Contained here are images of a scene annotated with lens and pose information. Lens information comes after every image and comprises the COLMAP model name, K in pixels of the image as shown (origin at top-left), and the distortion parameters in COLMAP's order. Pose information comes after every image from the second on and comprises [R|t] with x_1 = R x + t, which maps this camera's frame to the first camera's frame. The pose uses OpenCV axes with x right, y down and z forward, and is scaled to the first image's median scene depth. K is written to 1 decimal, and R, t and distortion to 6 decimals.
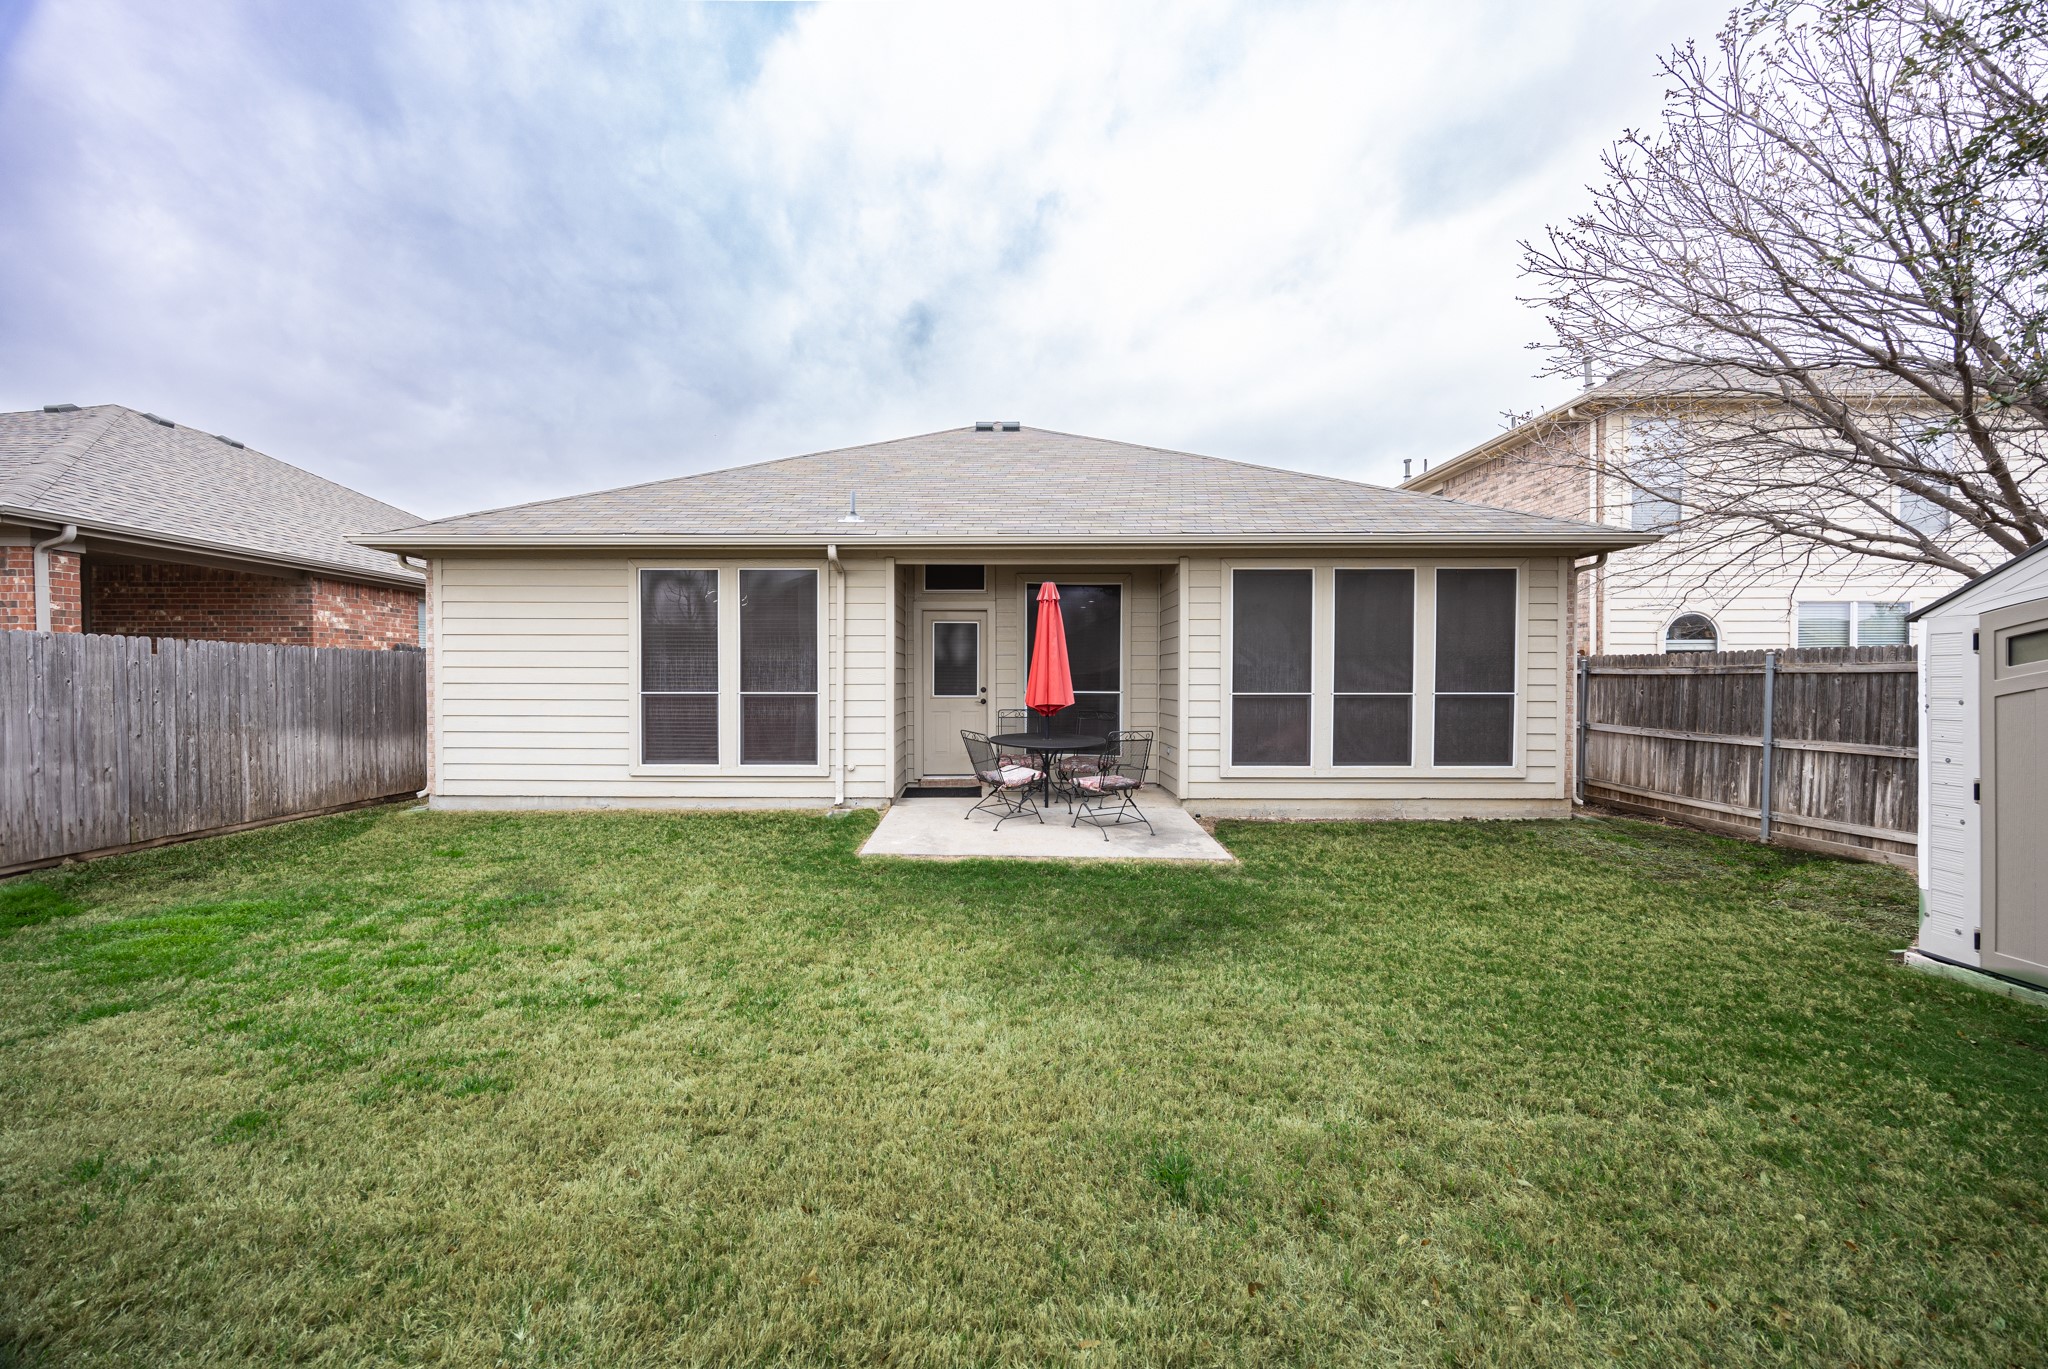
lens RADIAL K [[775.9, 0, 1030.4], [0, 775.9, 690.4], [0, 0, 1]] dist [-0.005114, -0.000110]
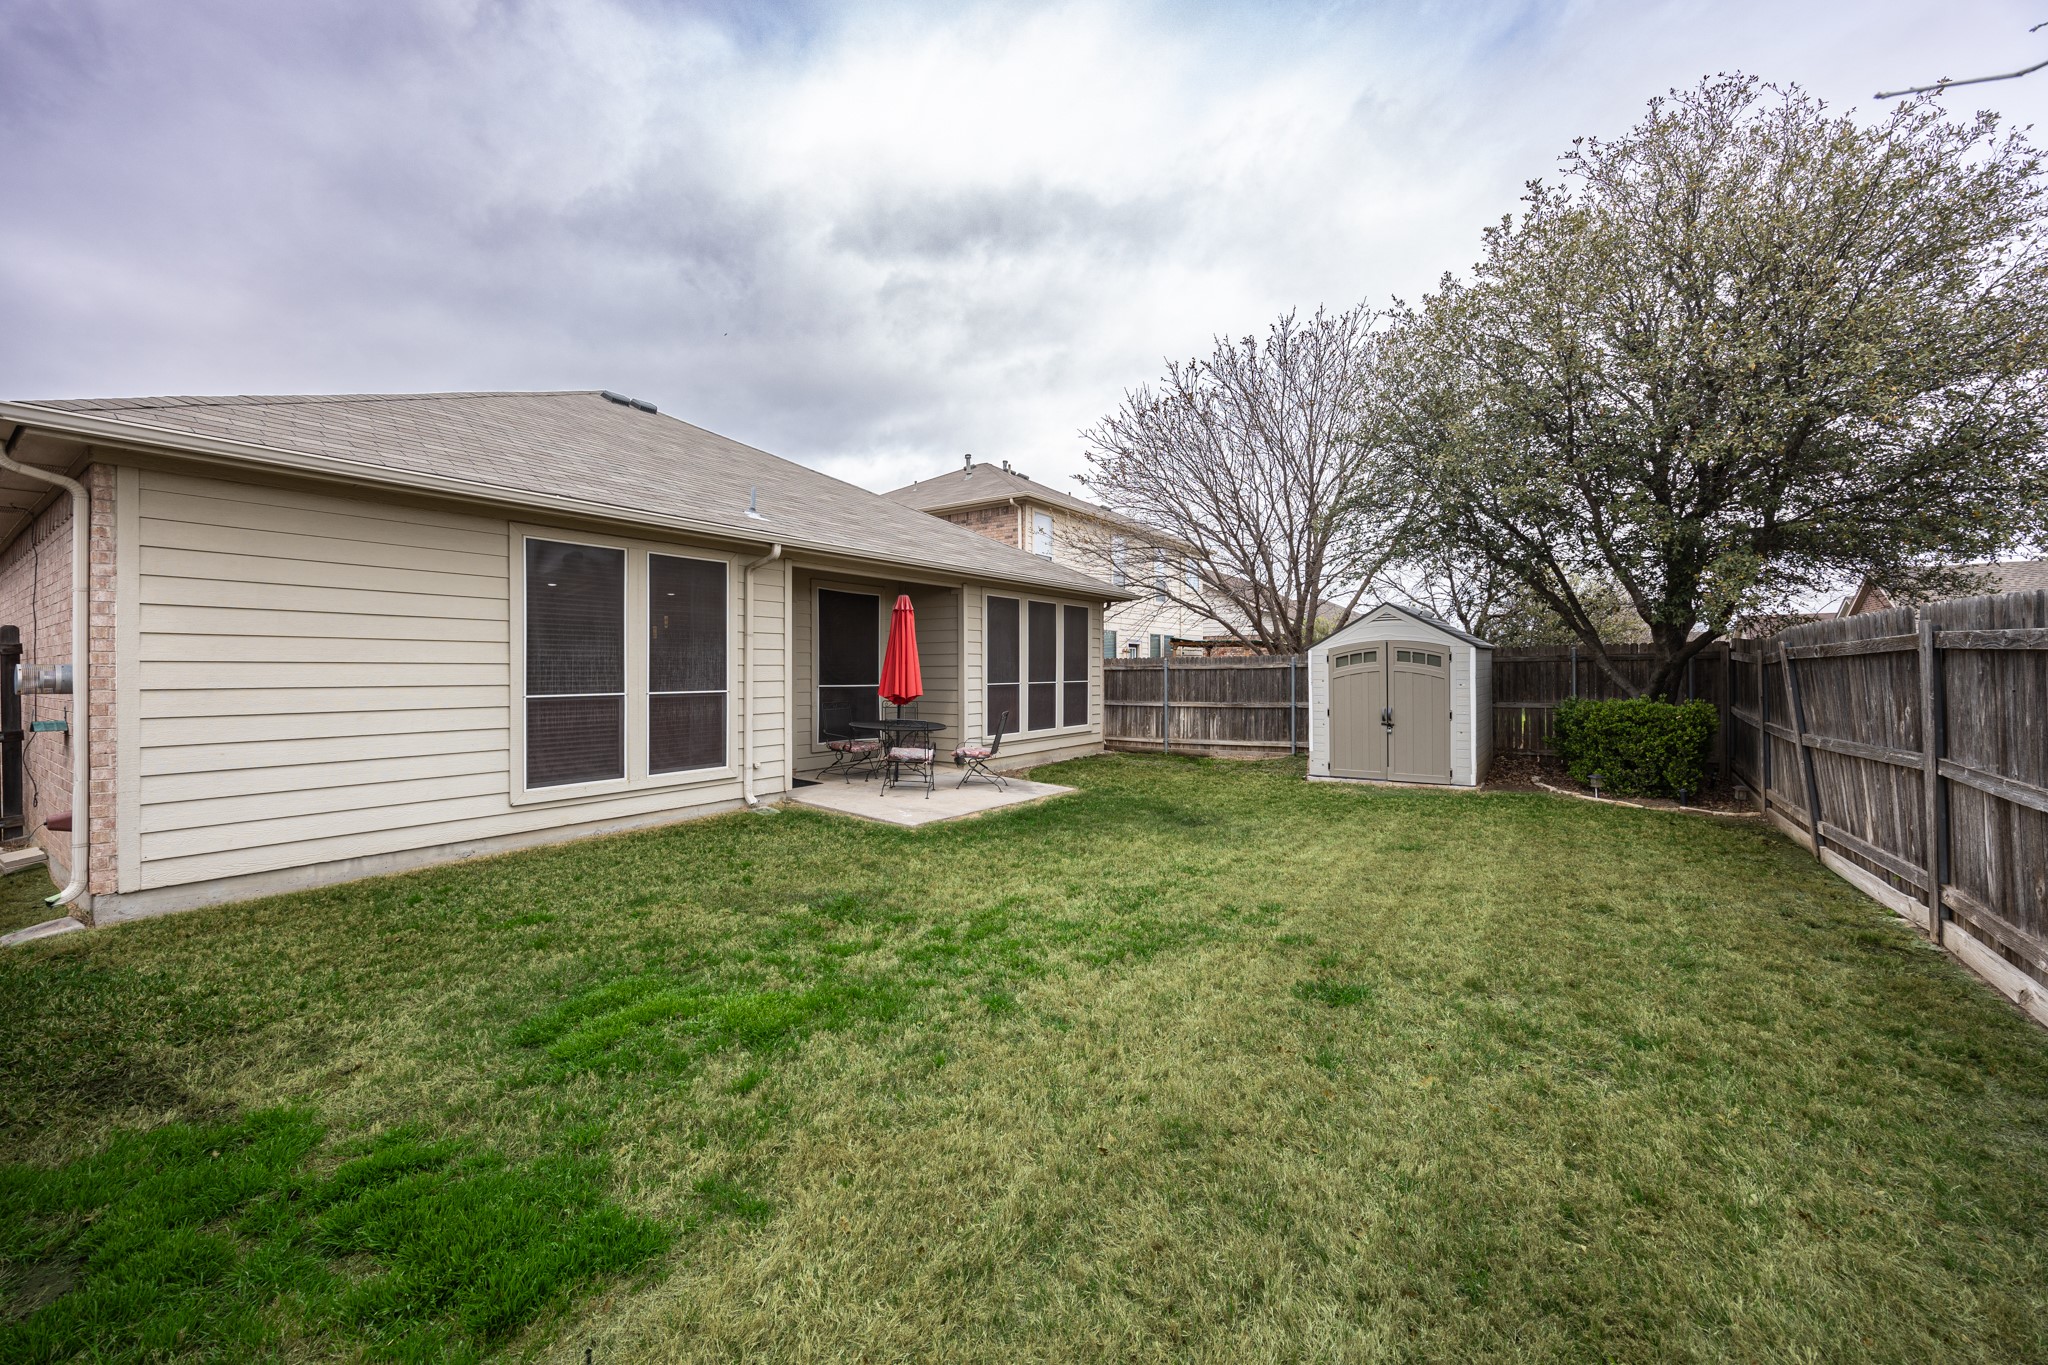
lens RADIAL K [[775.9, 0, 1018.5], [0, 775.9, 668.9], [0, 0, 1]] dist [-0.005114, -0.000110]
pose [[0.572154, -0.001046, 0.820146, -0.853114], [0.016843, 0.999803, -0.010475, -0.008188], [-0.819973, 0.019807, 0.572059, 0.155580]]
